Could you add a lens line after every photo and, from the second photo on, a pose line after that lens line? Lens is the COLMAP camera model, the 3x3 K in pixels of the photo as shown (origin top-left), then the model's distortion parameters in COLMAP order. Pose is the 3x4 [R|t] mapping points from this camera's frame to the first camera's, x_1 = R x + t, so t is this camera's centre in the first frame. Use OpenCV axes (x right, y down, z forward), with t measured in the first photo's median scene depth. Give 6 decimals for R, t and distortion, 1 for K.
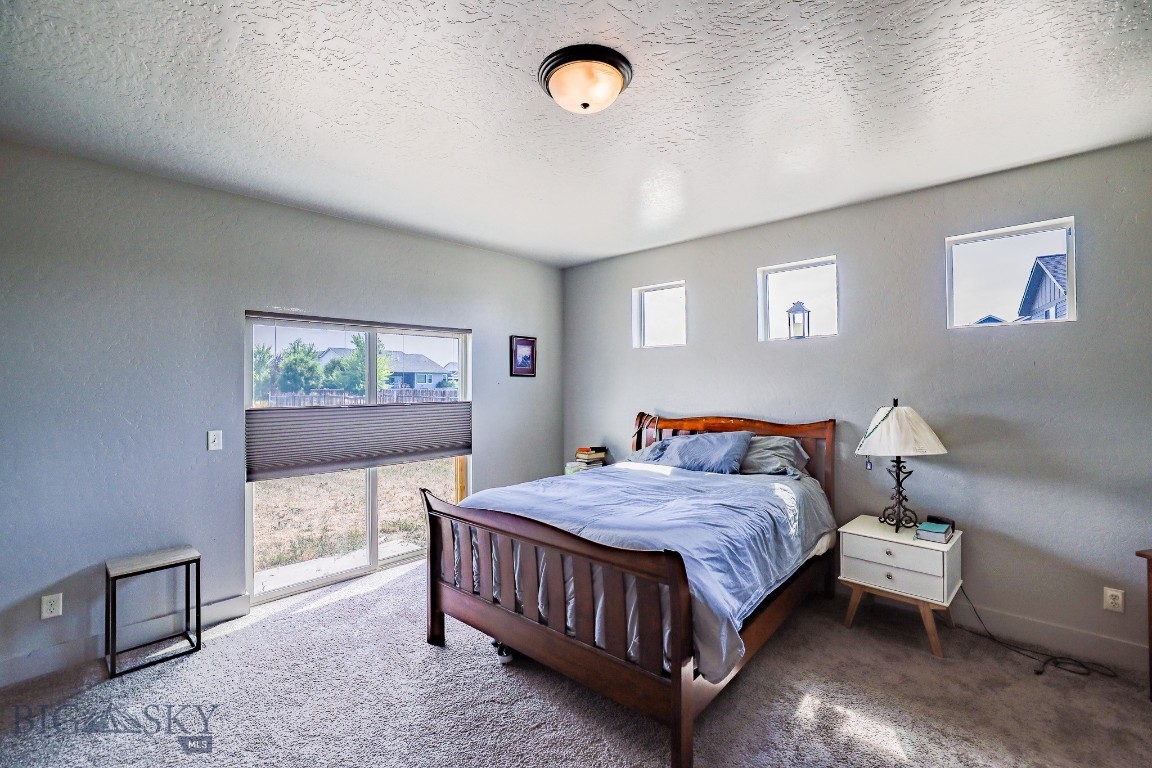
lens RADIAL K [[529.7, 0, 555.0], [0, 529.7, 385.7], [0, 0, 1]] dist [-0.000232, -0.000090]
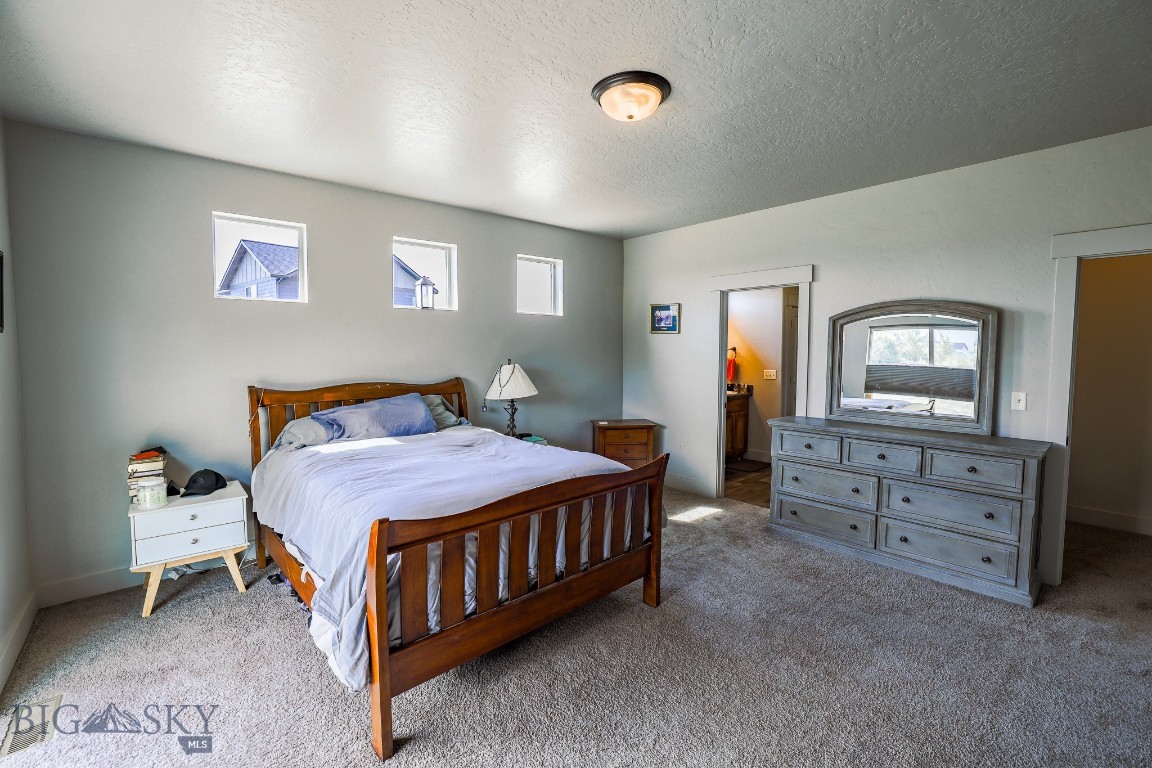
lens RADIAL K [[529.7, 0, 555.0], [0, 529.7, 385.7], [0, 0, 1]] dist [-0.000232, -0.000090]
pose [[0.141582, -0.051745, 0.988573, -0.782082], [-0.011208, 0.998485, 0.053869, 0.016703], [-0.989863, -0.018707, 0.140787, 0.669161]]
